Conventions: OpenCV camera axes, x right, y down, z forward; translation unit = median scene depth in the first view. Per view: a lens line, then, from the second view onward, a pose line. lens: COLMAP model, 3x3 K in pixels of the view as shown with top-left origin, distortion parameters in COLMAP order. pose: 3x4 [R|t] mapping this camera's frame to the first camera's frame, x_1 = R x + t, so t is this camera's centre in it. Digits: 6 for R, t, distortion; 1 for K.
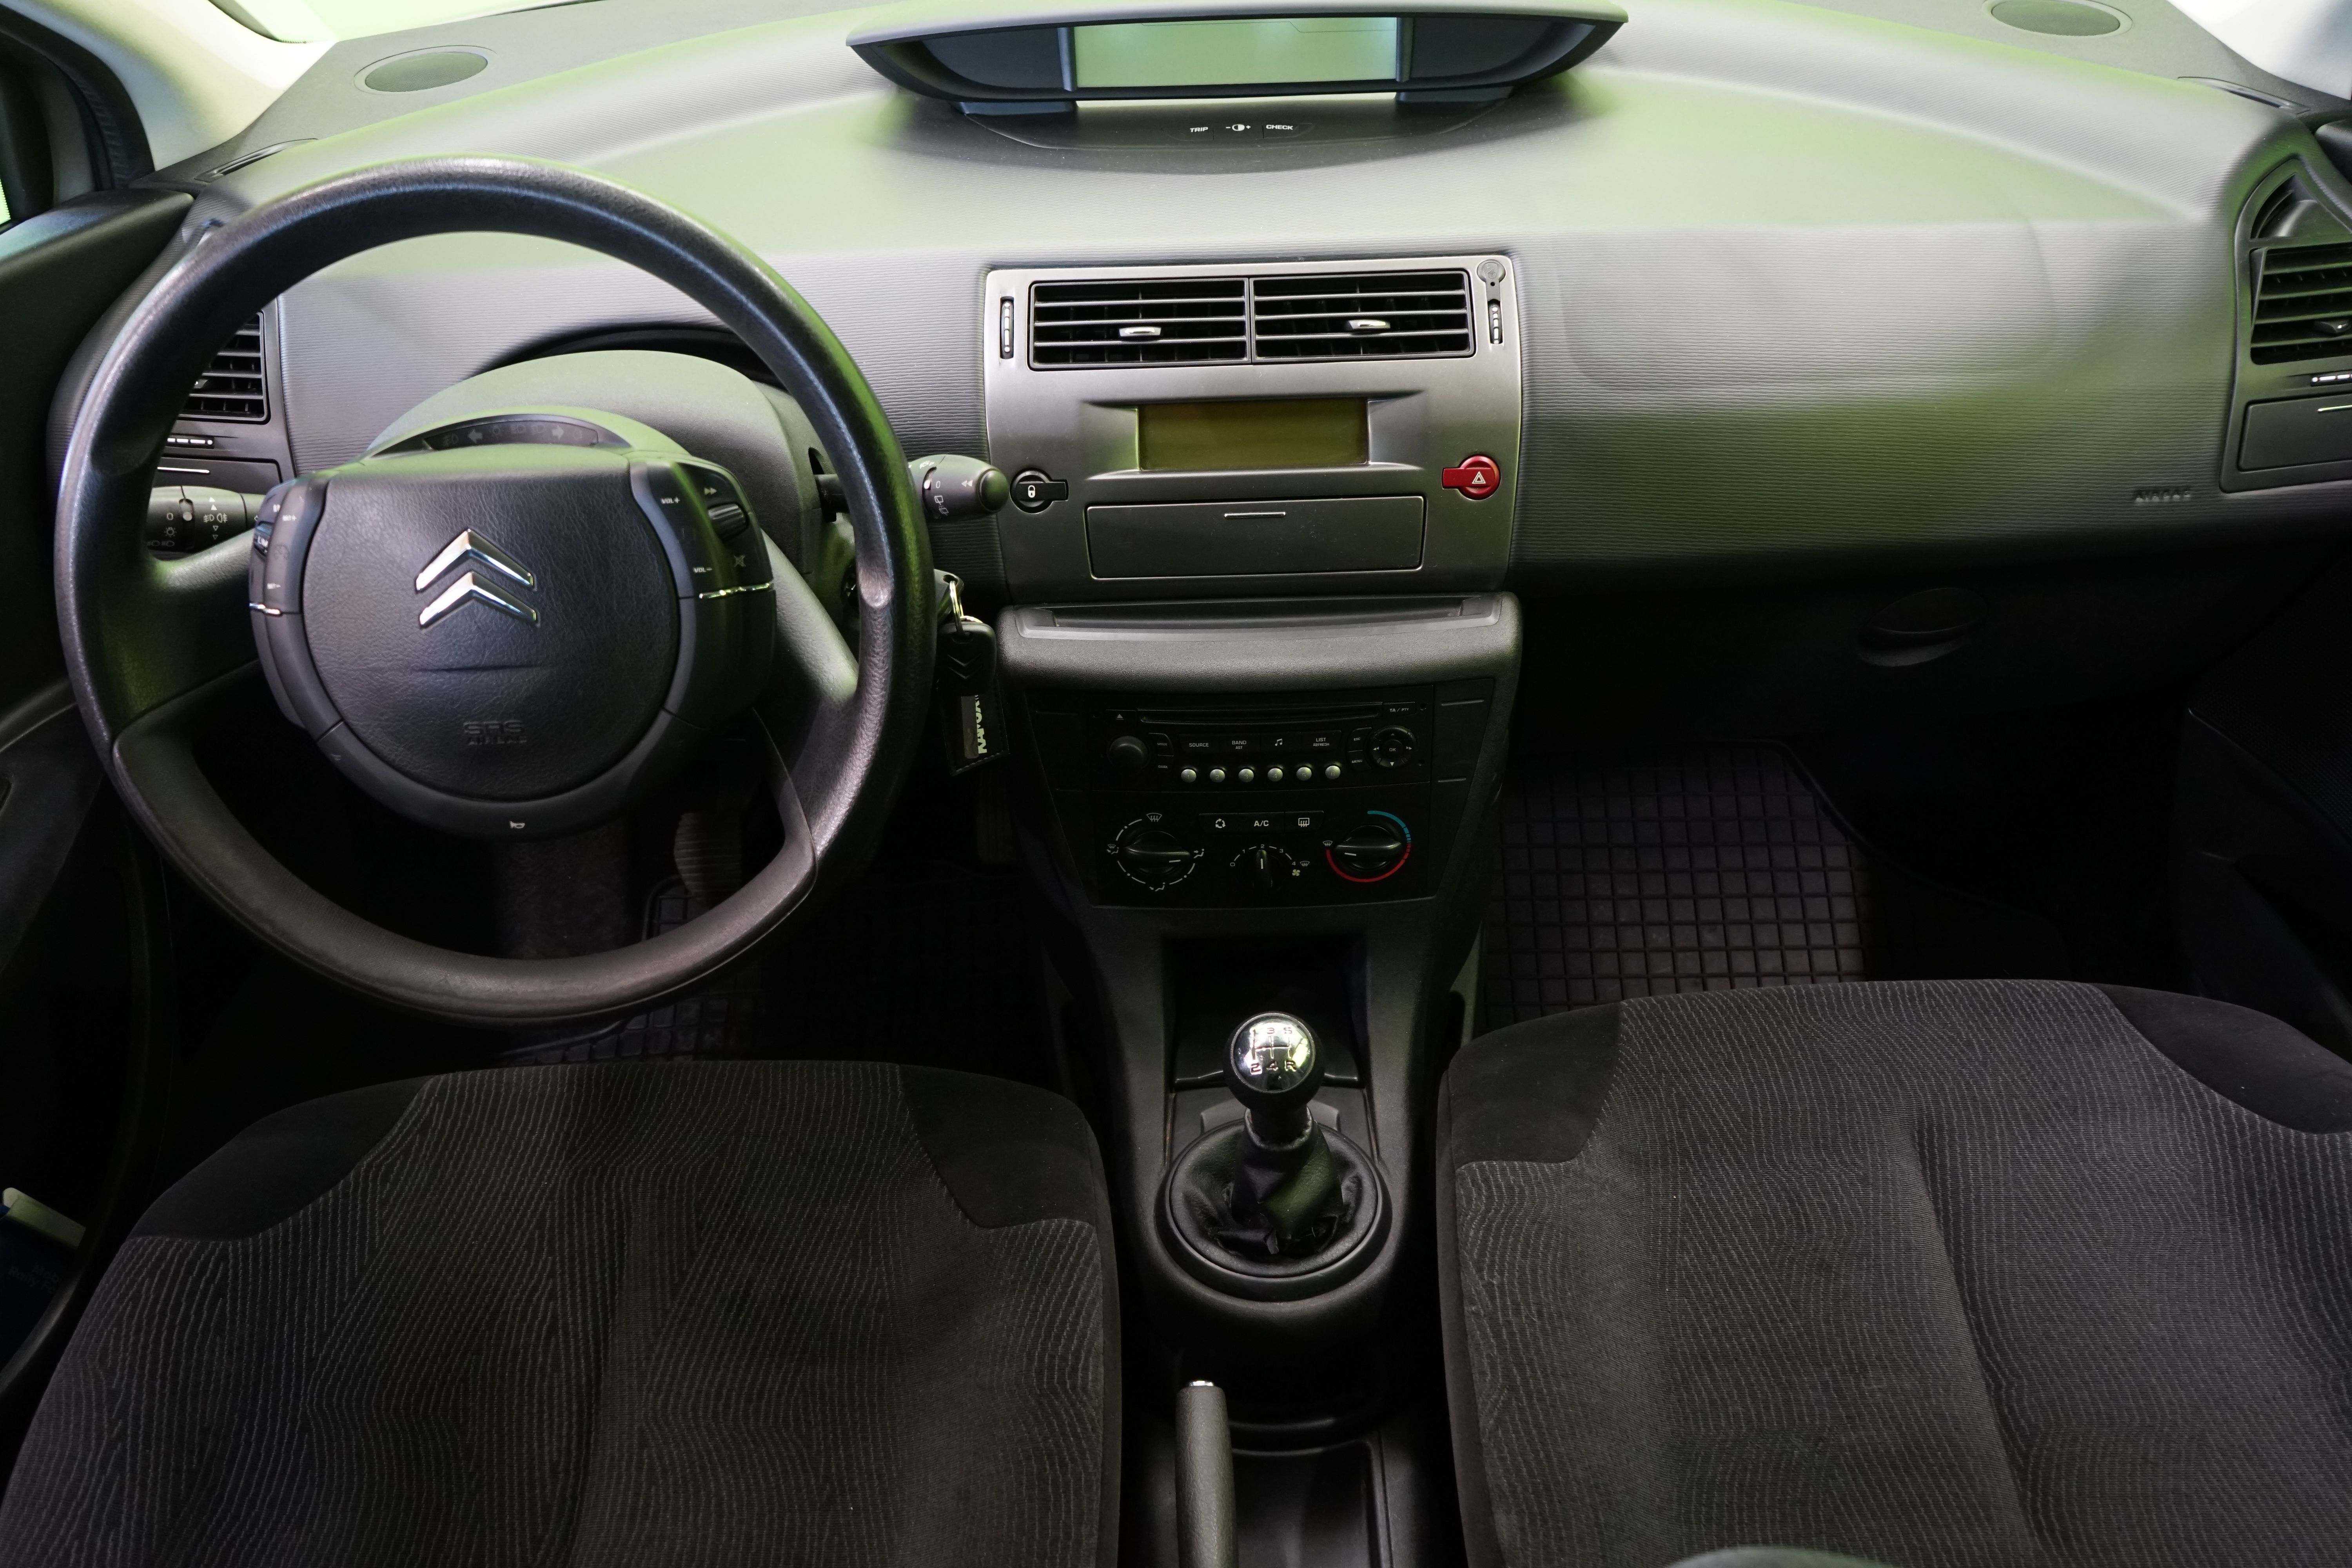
lens RADIAL K [[1896.4, 0, 1176.3], [0, 1896.4, 782.1], [0, 0, 1]] dist [-0.015037, 0.020829]
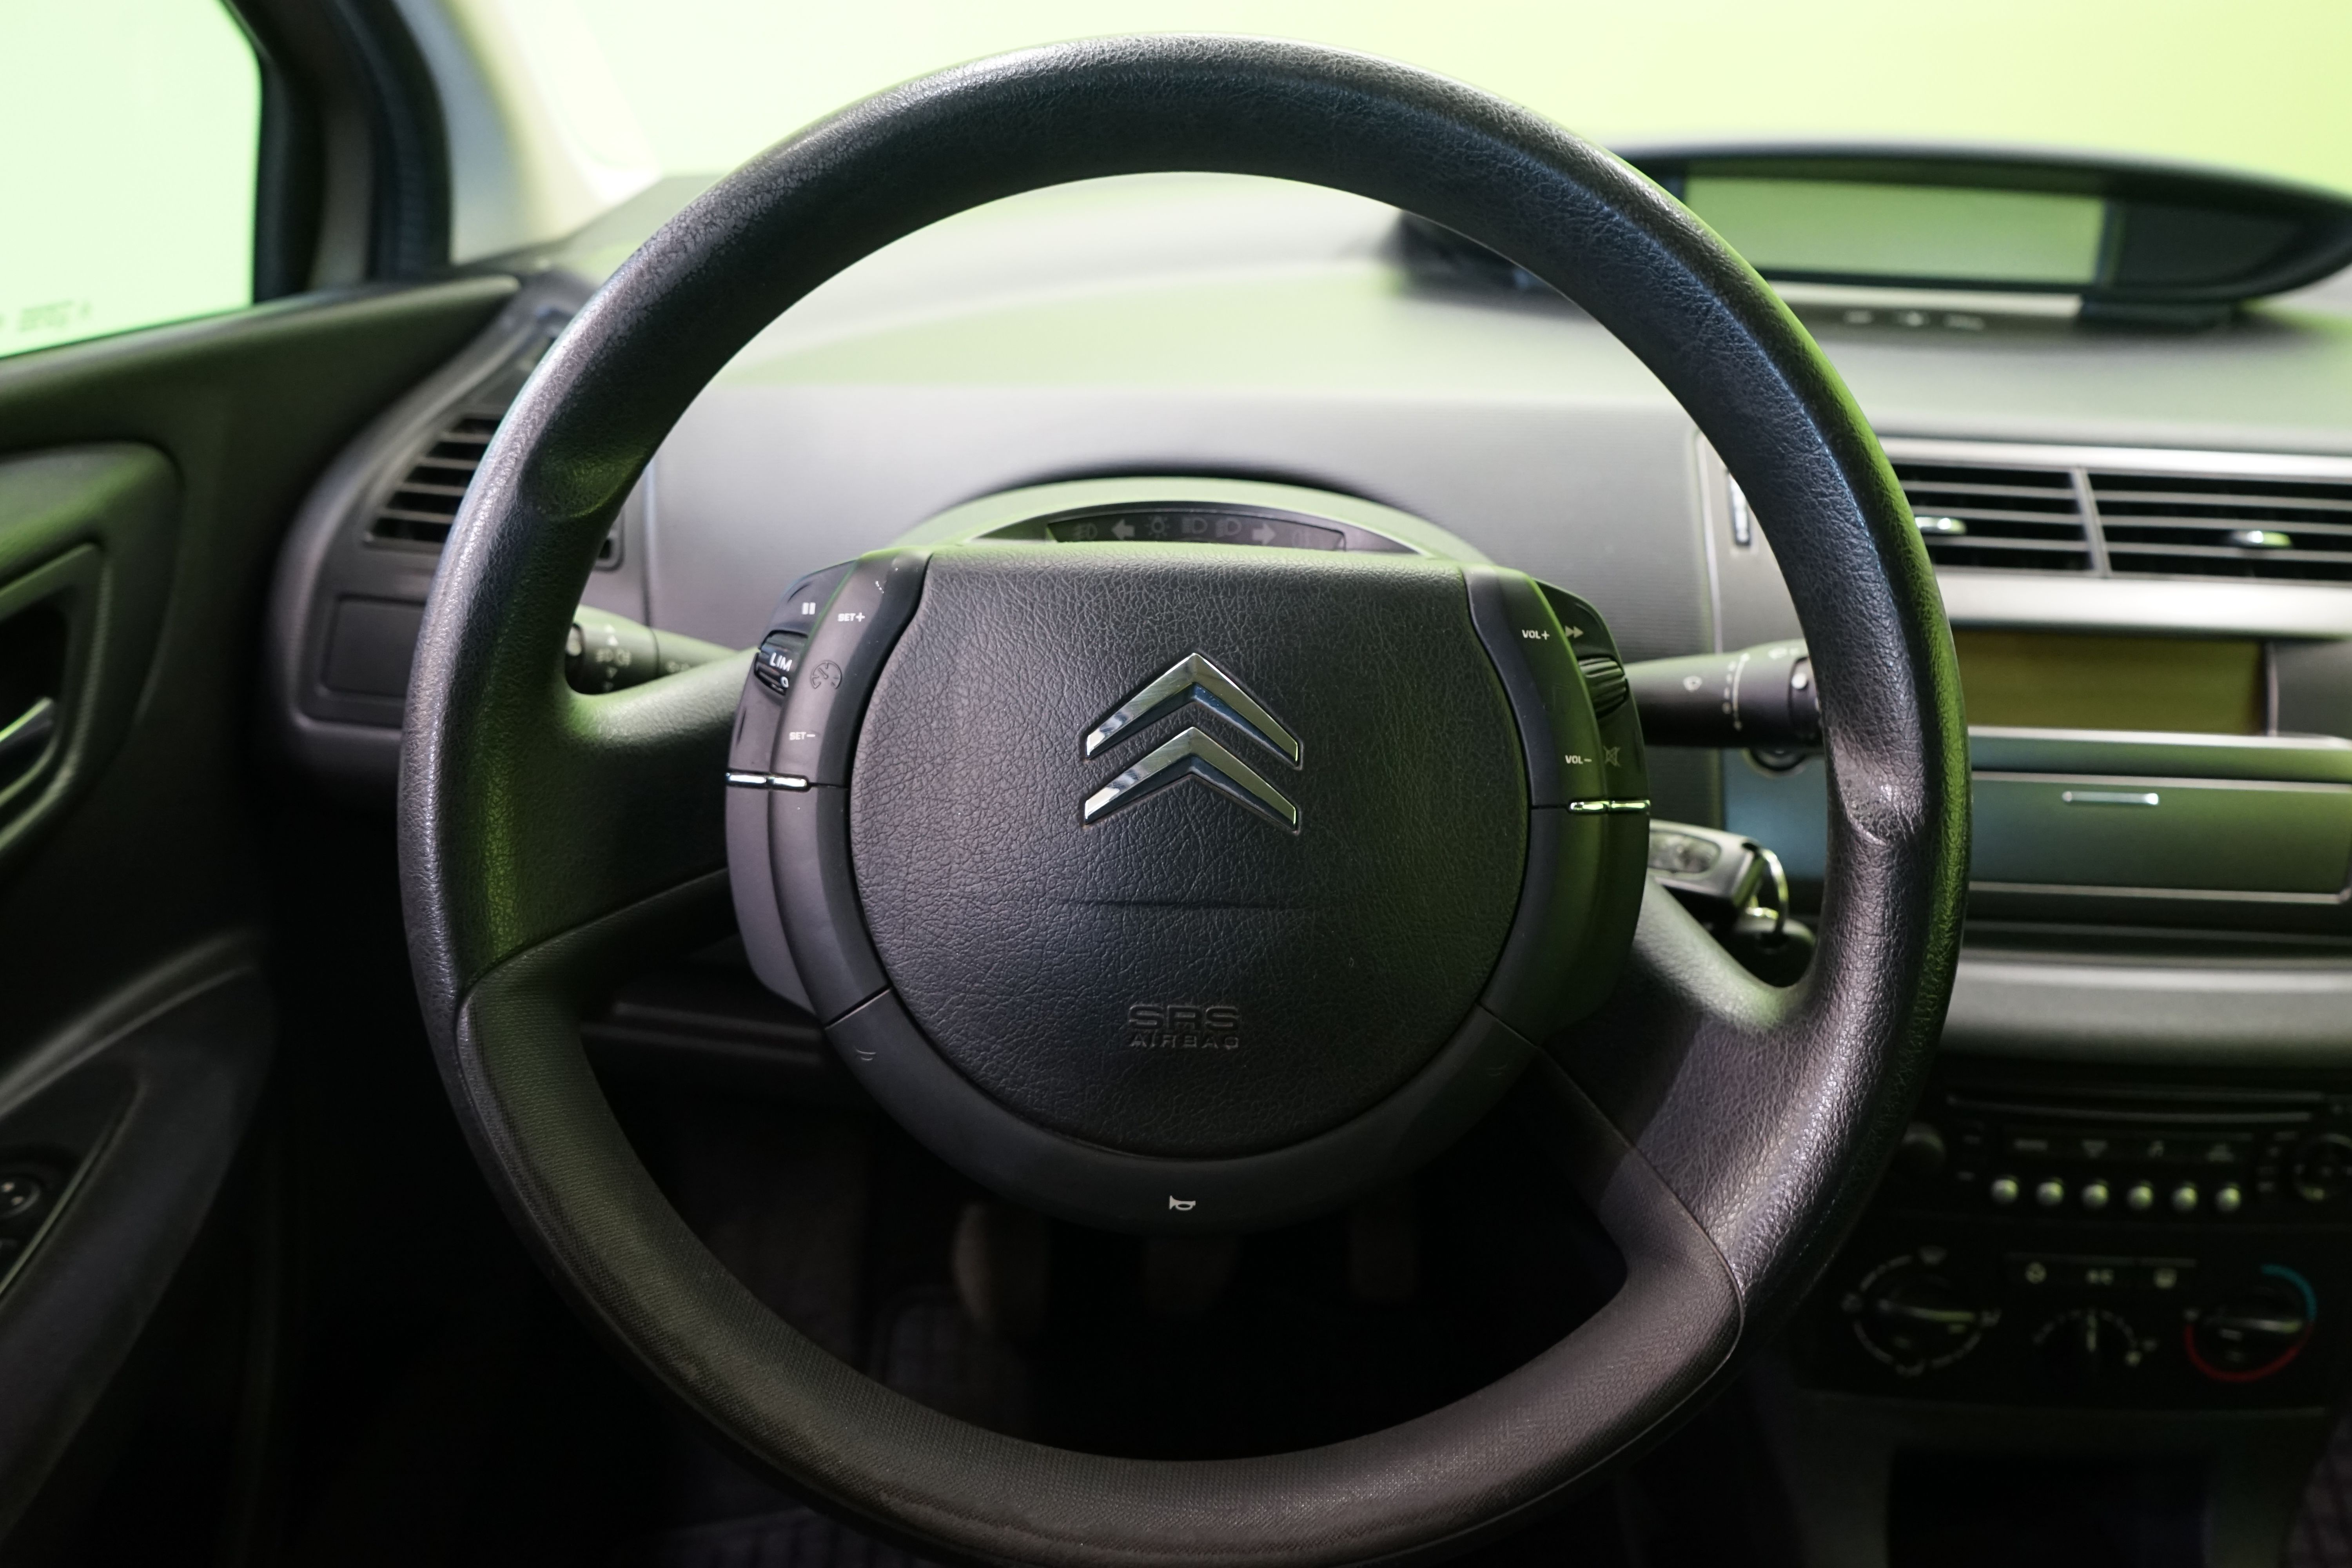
lens RADIAL K [[1896.4, 0, 1175.7], [0, 1896.4, 795.1], [0, 0, 1]] dist [-0.015037, 0.020829]
pose [[0.997400, 0.068569, 0.022170, -0.302125], [-0.062290, 0.975012, -0.213239, 0.019861], [-0.036238, 0.211304, 0.976748, 0.364248]]
